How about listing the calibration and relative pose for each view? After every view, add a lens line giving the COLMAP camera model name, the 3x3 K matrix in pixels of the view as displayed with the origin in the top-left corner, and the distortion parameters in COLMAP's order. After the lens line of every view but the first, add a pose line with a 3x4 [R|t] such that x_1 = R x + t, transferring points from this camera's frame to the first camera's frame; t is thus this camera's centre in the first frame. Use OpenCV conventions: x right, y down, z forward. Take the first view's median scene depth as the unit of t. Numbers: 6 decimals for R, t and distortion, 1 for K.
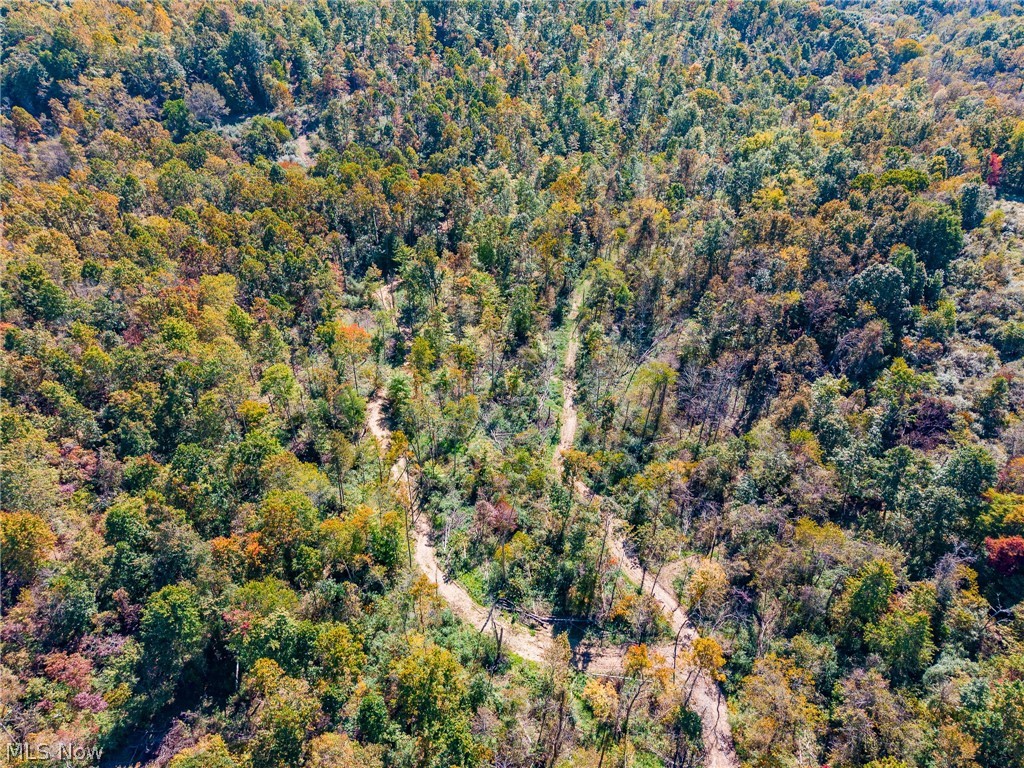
lens RADIAL K [[687.1, 0, 512.0], [0, 687.1, 384.0], [0, 0, 1]] dist [0.046166, -0.051134]
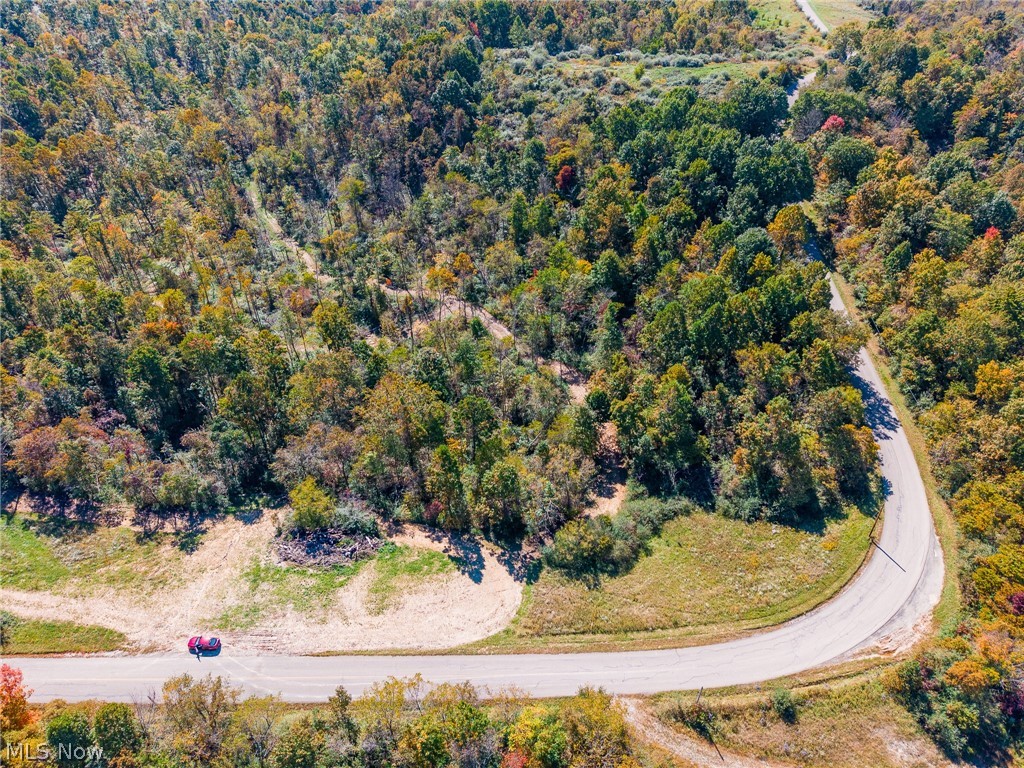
lens RADIAL K [[684.4, 0, 512.0], [0, 684.4, 384.0], [0, 0, 1]] dist [0.052477, -0.063384]
pose [[0.775792, -0.428219, 0.463439, -0.193435], [0.423790, 0.897761, 0.120114, 0.169128], [-0.467493, 0.103217, 0.877950, -0.199348]]
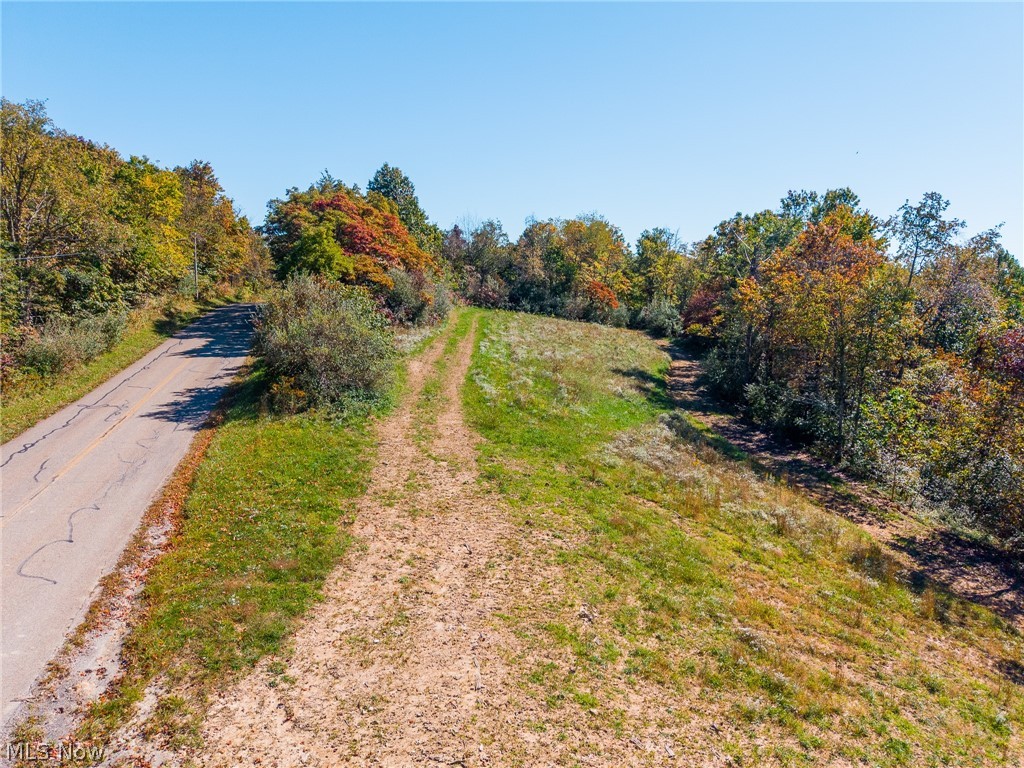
lens RADIAL K [[684.4, 0, 512.0], [0, 684.4, 384.0], [0, 0, 1]] dist [0.052477, -0.063384]
pose [[0.801287, 0.084168, -0.592330, -0.201039], [-0.389265, 0.825180, -0.409331, 0.238411], [0.454326, 0.558564, 0.693970, 0.172650]]
